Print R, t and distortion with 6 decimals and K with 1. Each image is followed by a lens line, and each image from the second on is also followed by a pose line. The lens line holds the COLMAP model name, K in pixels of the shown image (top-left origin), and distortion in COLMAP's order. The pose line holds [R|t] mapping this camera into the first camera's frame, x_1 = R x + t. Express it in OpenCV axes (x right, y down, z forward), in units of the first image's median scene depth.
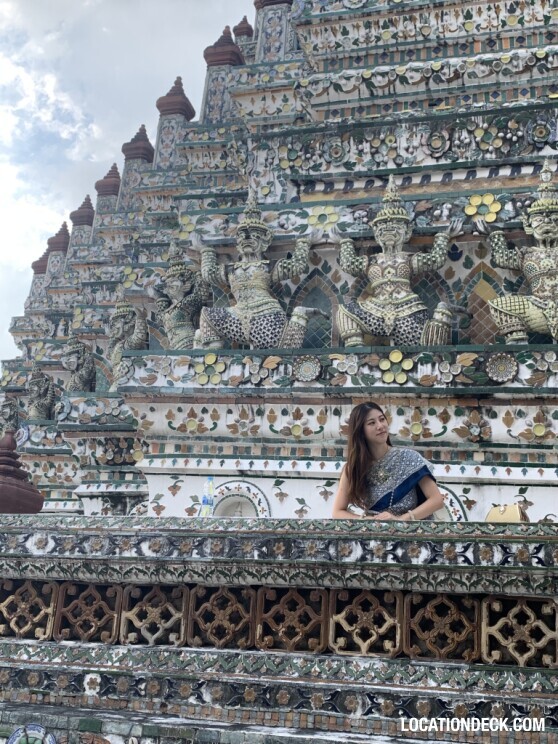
lens RADIAL K [[872.5, 0, 284.1], [0, 872.5, 367.3], [0, 0, 1]] dist [0.050639, 0.000000]
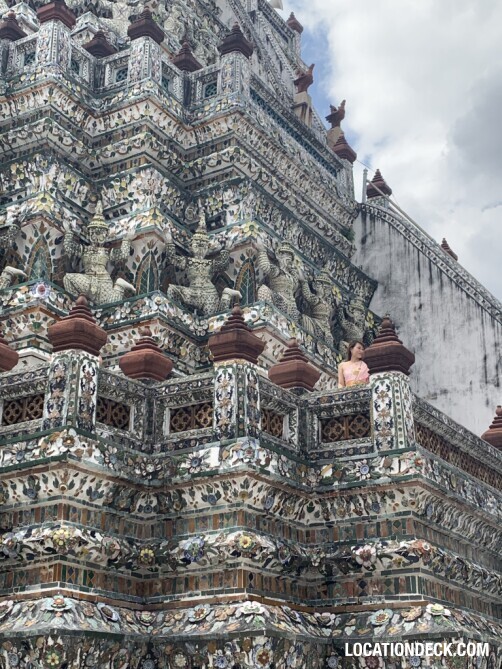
lens RADIAL K [[992.1, 0, 271.3], [0, 992.1, 325.1], [0, 0, 1]] dist [0.106755, 0.000000]
pose [[0.280456, 0.306708, 0.909546, -1.864512], [-0.279688, 0.932569, -0.228230, 0.448322], [-0.918215, -0.190381, 0.347328, 0.333735]]
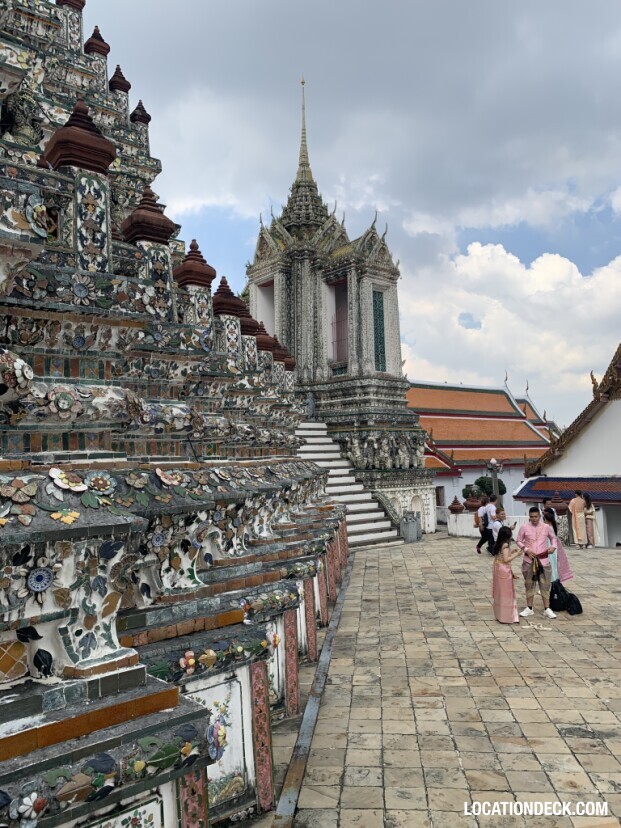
lens RADIAL K [[630.1, 0, 303.0], [0, 630.1, 412.6], [0, 0, 1]] dist [0.045536, -0.058197]
pose [[-0.805932, 0.008871, 0.591942, -1.884681], [-0.200701, 0.936581, -0.287291, 0.975581], [-0.556950, -0.350340, -0.753040, 2.506123]]
